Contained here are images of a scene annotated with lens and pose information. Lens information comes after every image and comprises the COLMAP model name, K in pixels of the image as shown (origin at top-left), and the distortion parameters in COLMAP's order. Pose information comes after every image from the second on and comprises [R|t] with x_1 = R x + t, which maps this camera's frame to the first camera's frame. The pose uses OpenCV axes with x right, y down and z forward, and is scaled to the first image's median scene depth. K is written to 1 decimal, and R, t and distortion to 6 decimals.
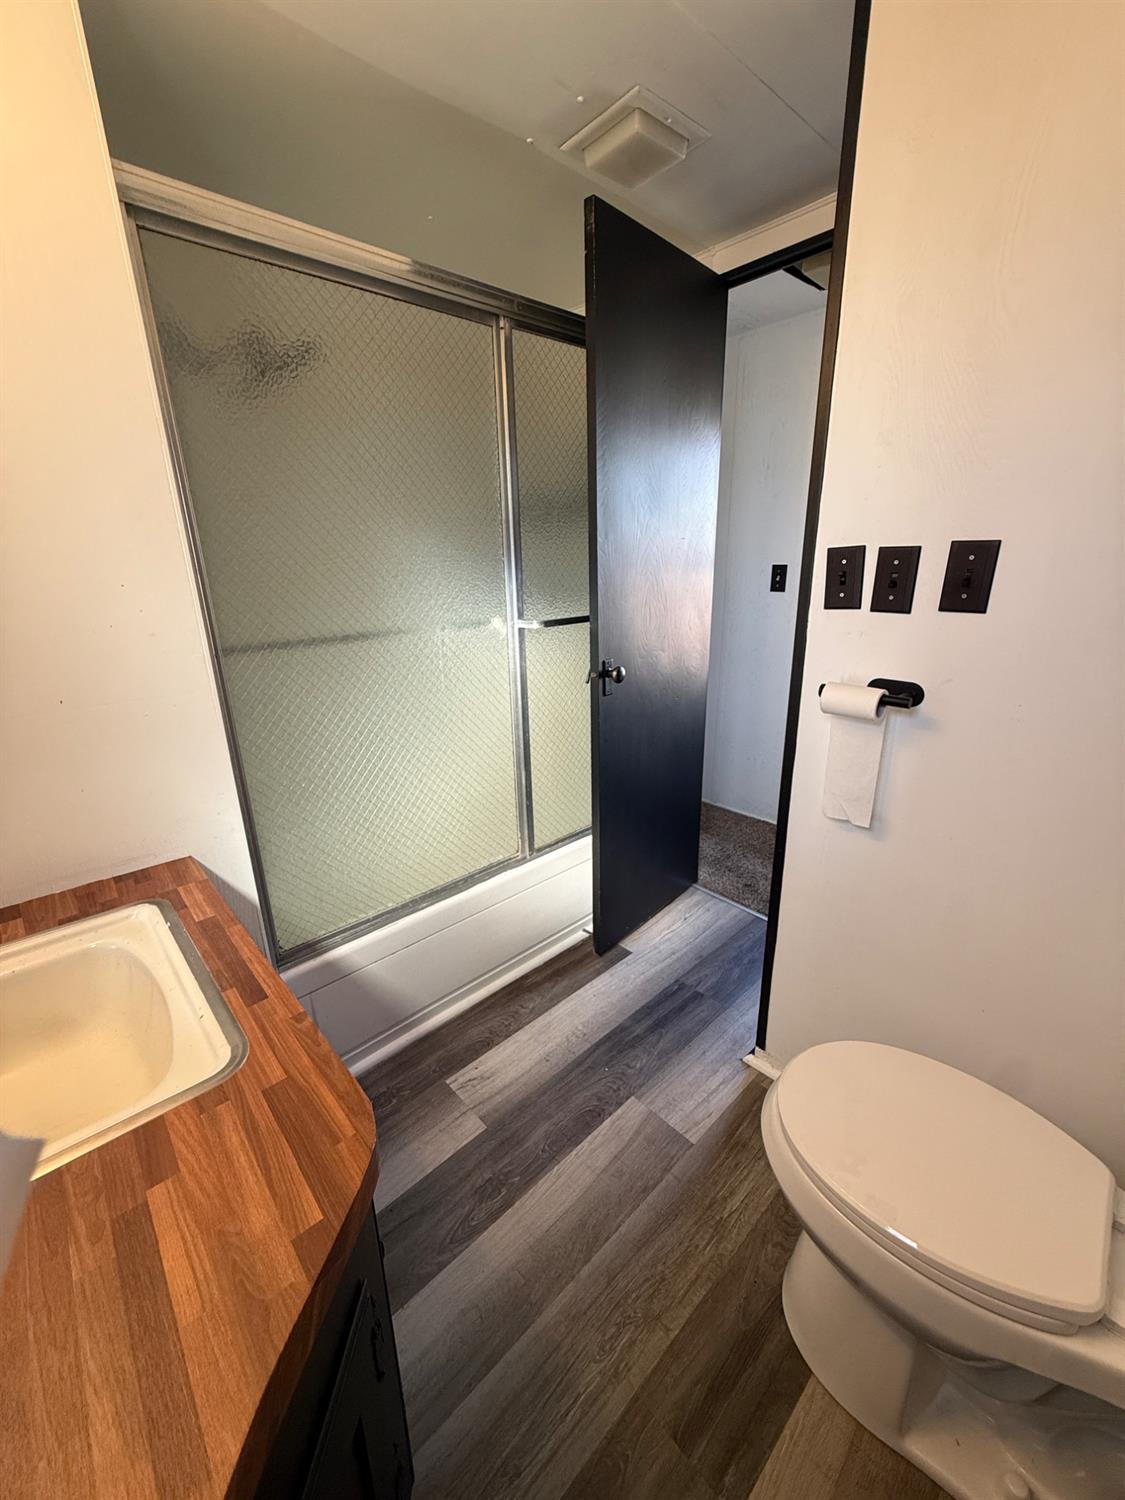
lens RADIAL K [[597.2, 0, 562.5], [0, 597.2, 750.0], [0, 0, 1]] dist [0.001039, -0.000259]
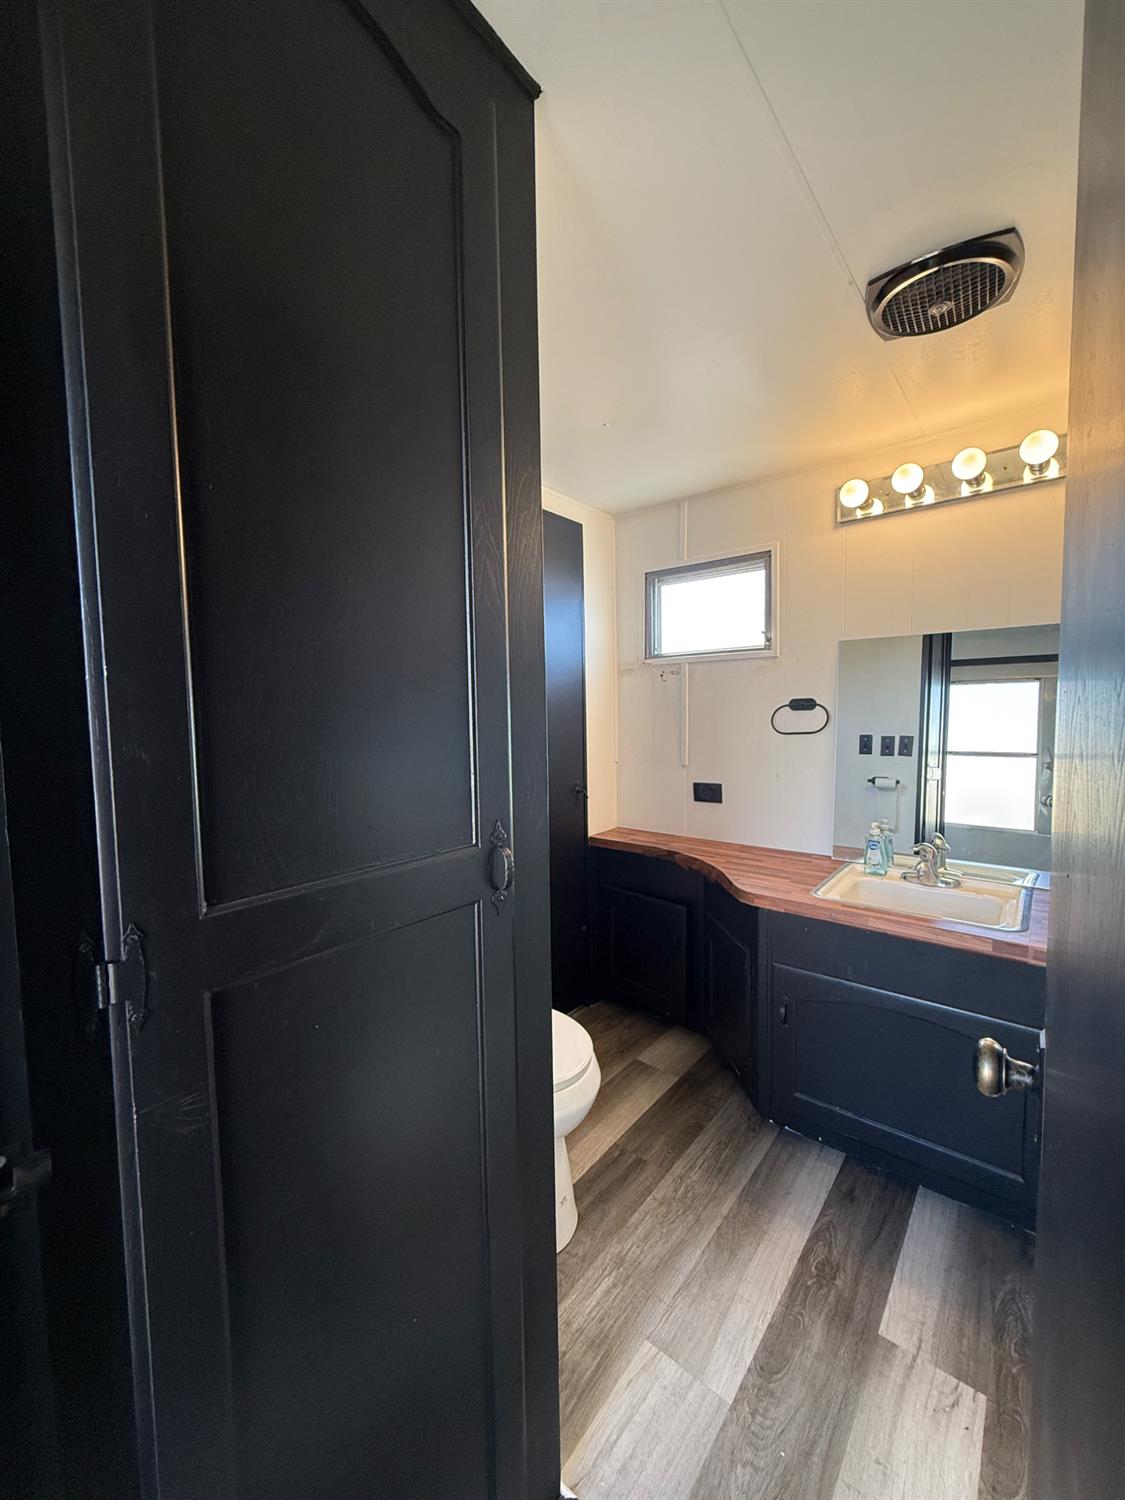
lens RADIAL K [[597.2, 0, 562.5], [0, 597.2, 750.0], [0, 0, 1]] dist [0.001039, -0.000259]
pose [[-0.990062, 0.048671, -0.131938, 0.458775], [-0.003915, 0.928296, 0.371821, -0.548294], [0.140574, 0.368643, -0.918881, 1.616748]]
